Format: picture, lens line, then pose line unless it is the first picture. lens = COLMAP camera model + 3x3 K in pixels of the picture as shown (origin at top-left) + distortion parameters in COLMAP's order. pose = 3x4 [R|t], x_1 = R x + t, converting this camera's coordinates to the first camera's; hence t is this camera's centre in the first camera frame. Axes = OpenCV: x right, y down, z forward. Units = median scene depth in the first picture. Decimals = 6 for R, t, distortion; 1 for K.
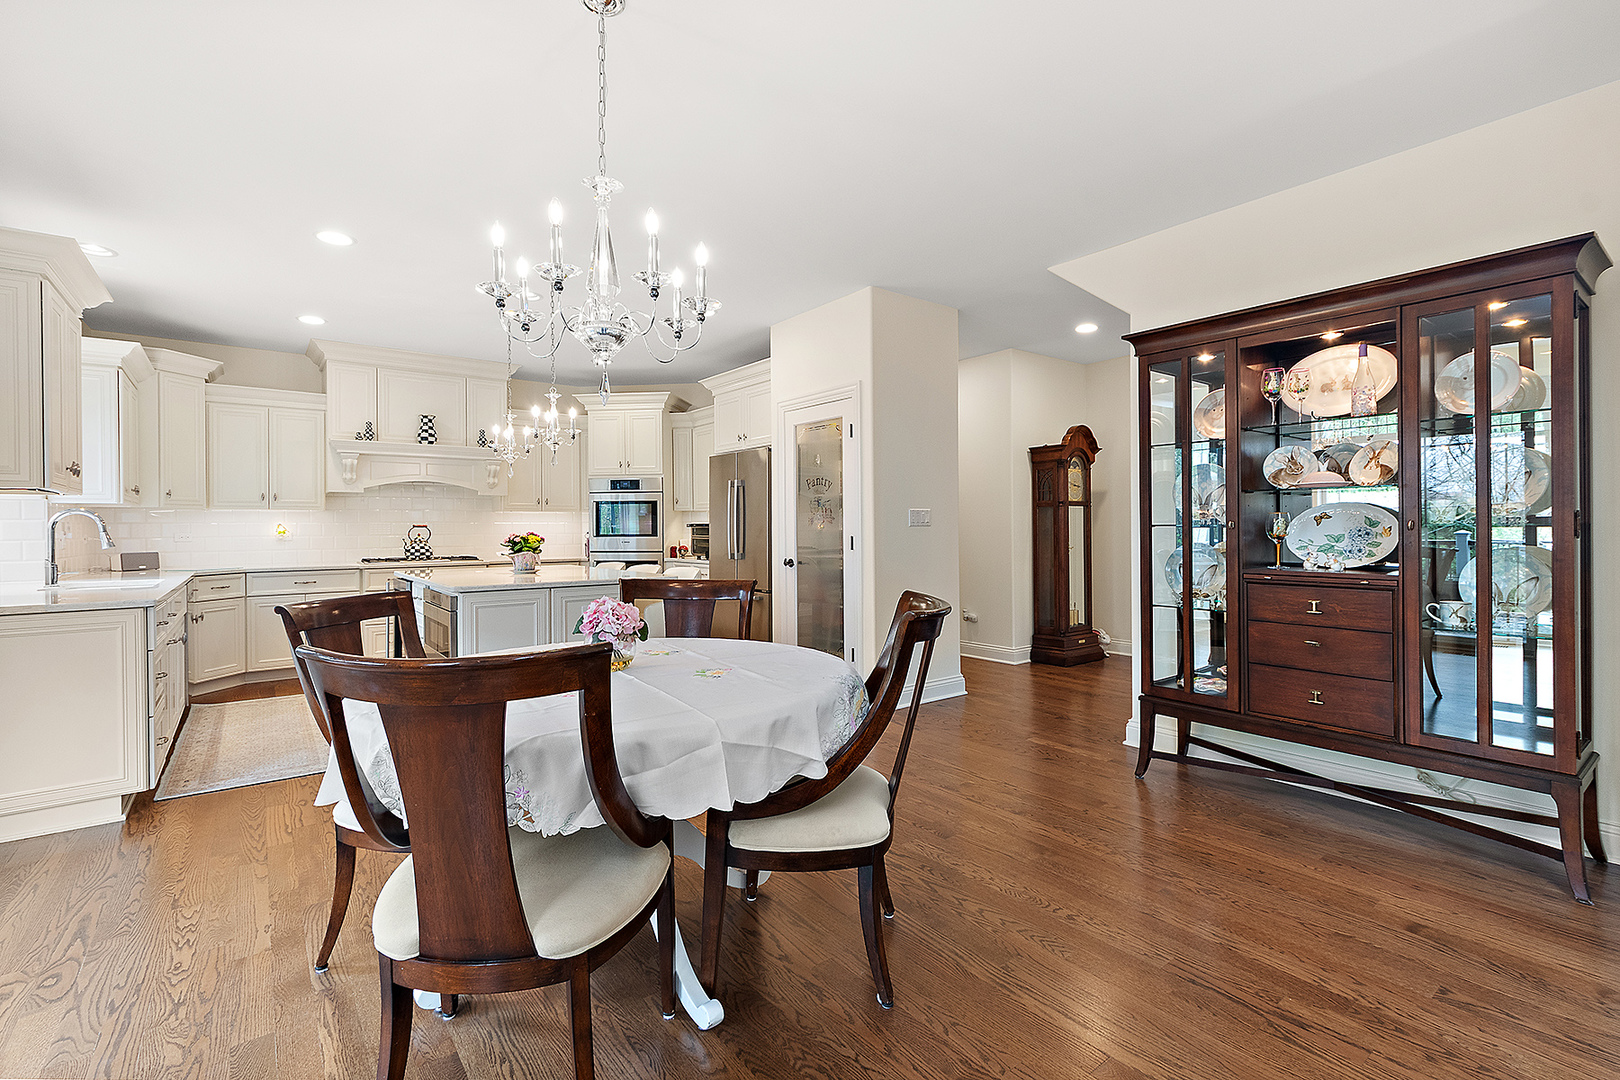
lens RADIAL K [[724.9, 0, 808.1], [0, 724.9, 529.5], [0, 0, 1]] dist [-0.001738, -0.002002]
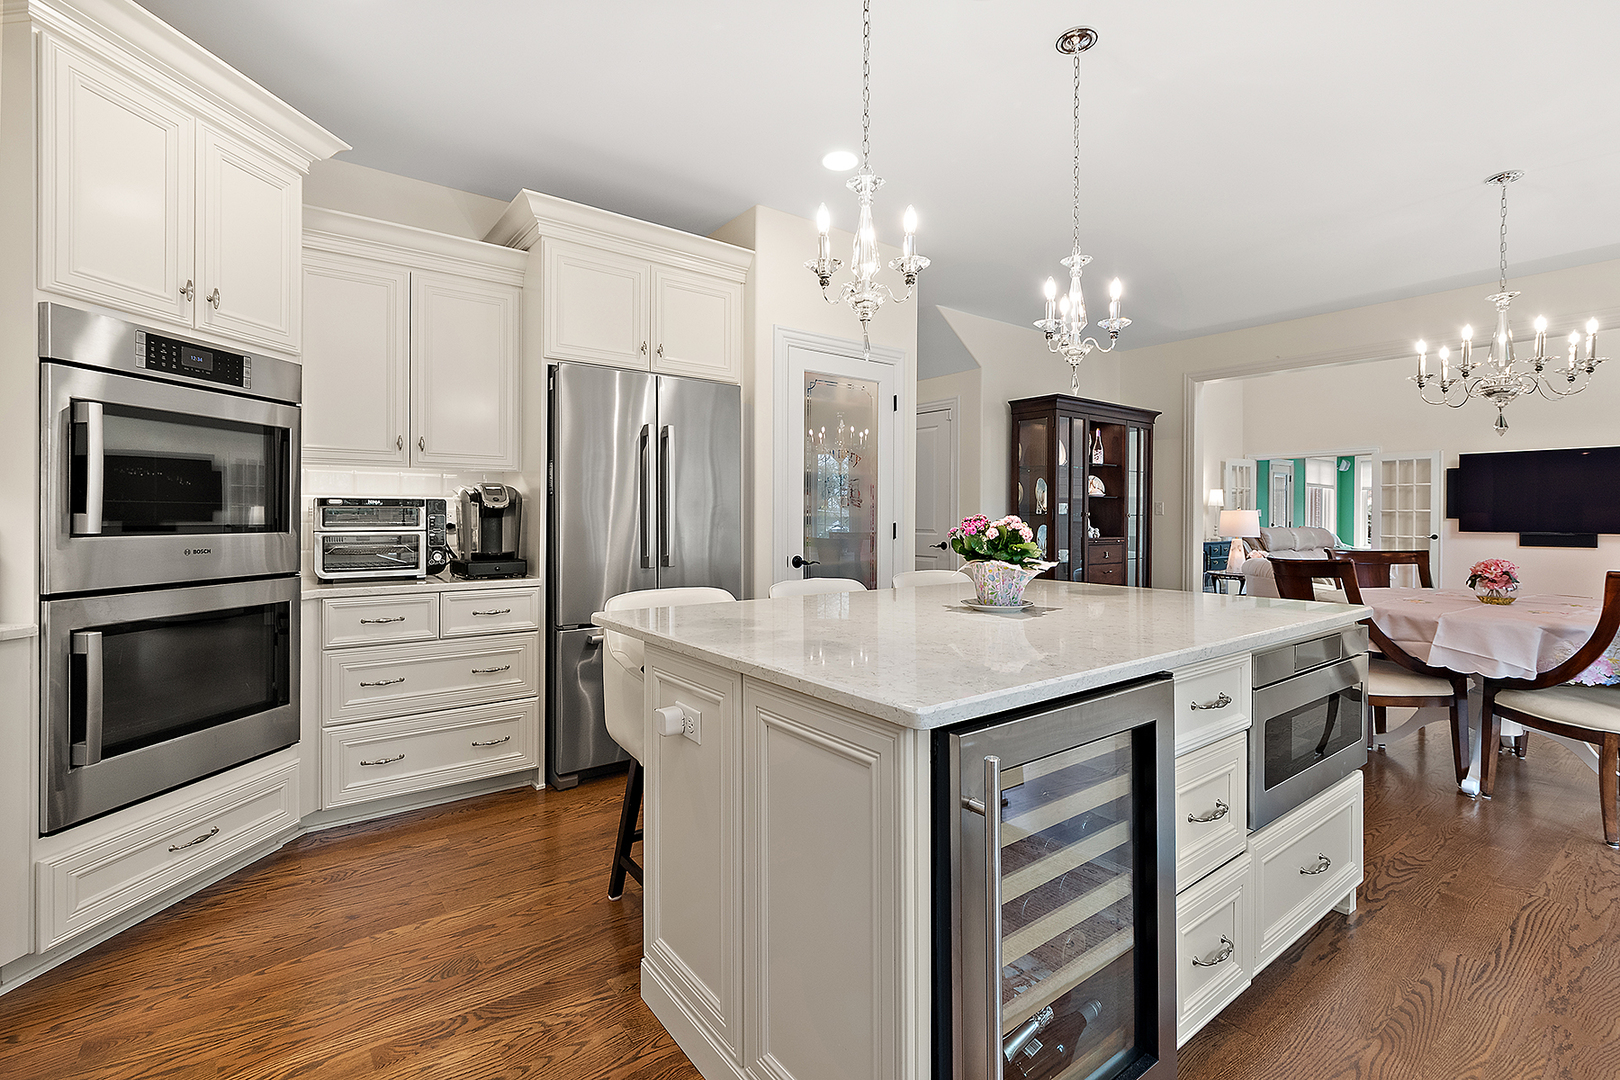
lens RADIAL K [[724.9, 0, 817.2], [0, 724.9, 508.7], [0, 0, 1]] dist [-0.001738, -0.002002]
pose [[-0.009368, 0.016353, 0.999822, -0.661784], [-0.000877, 0.999866, -0.016362, 0.005247], [-0.999956, -0.001031, -0.009352, 0.892638]]
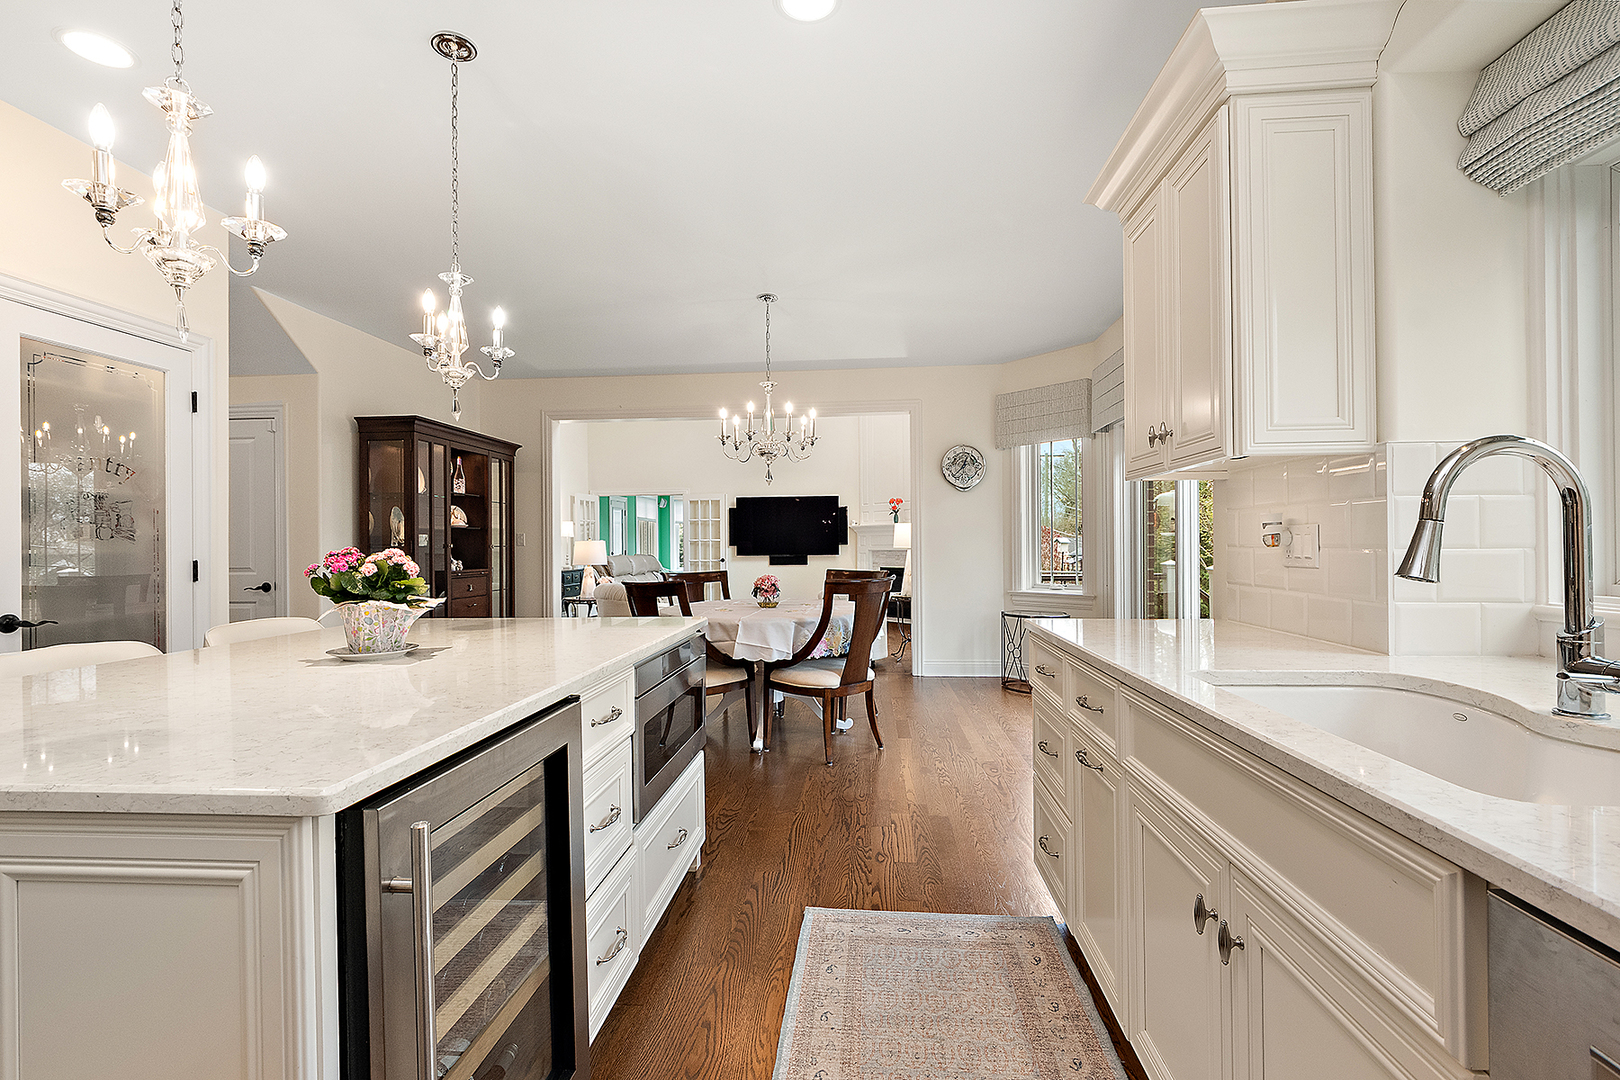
lens RADIAL K [[724.9, 0, 820.4], [0, 724.9, 533.2], [0, 0, 1]] dist [-0.001738, -0.002002]
pose [[-0.752287, 0.025193, 0.658353, -0.653978], [0.017774, 0.999681, -0.017944, 0.005055], [-0.658595, -0.001797, -0.752495, 0.907015]]
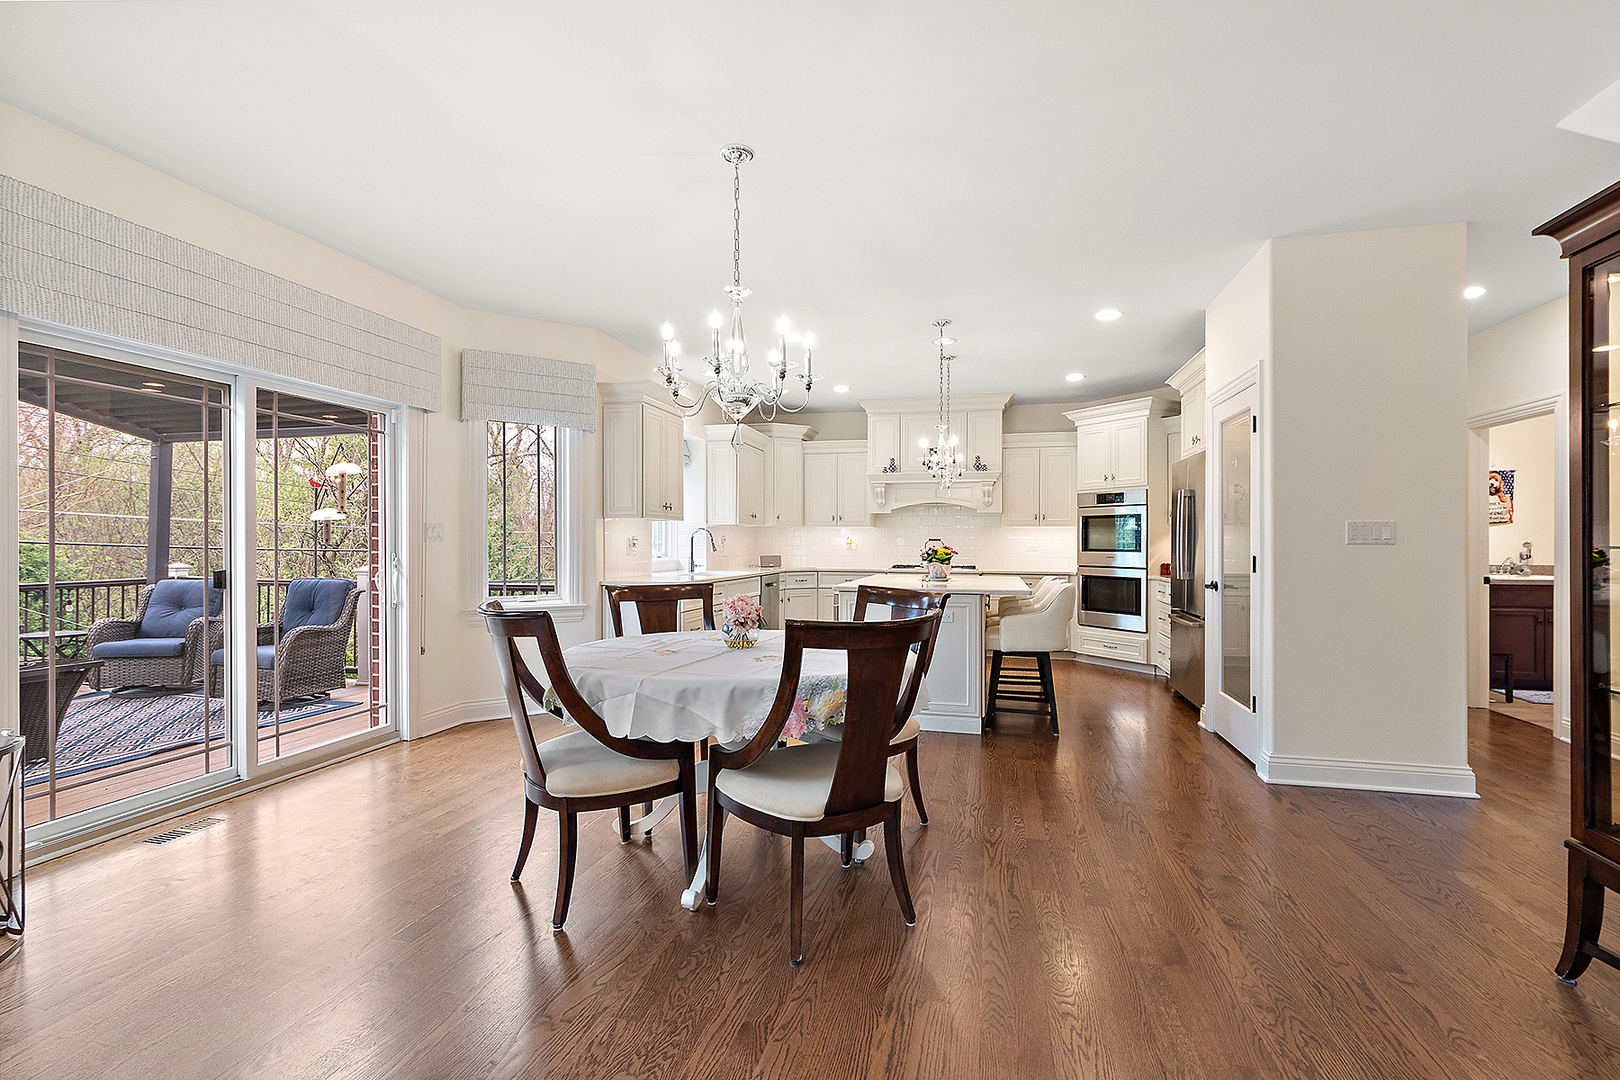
lens RADIAL K [[724.9, 0, 804.0], [0, 724.9, 536.4], [0, 0, 1]] dist [-0.001738, -0.002002]
pose [[0.613497, 0.001357, -0.789696, 0.314877], [-0.007504, 0.999963, -0.004111, -0.003549], [0.789661, 0.008448, 0.613485, 0.094594]]
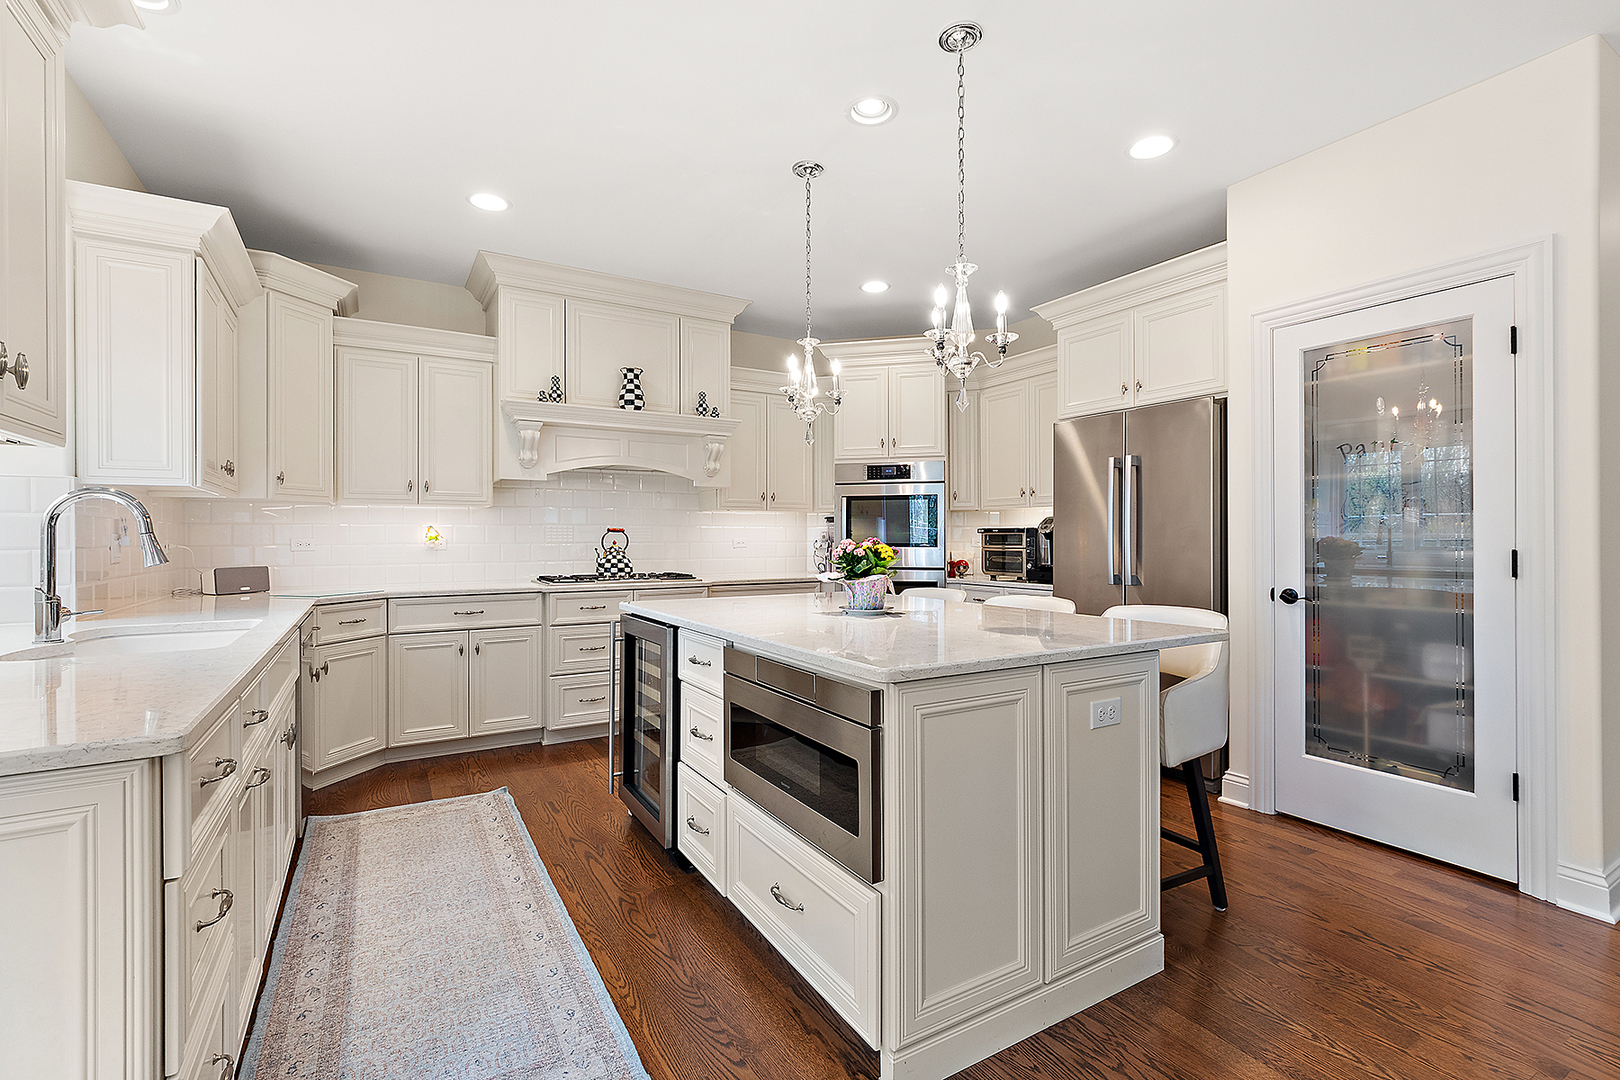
lens RADIAL K [[724.9, 0, 810.1], [0, 724.9, 532.7], [0, 0, 1]] dist [-0.001738, -0.002002]
pose [[0.993550, 0.002968, -0.113356, -0.297824], [-0.003801, 0.999967, -0.007135, 0.002405], [0.113331, 0.007520, 0.993529, 0.360165]]
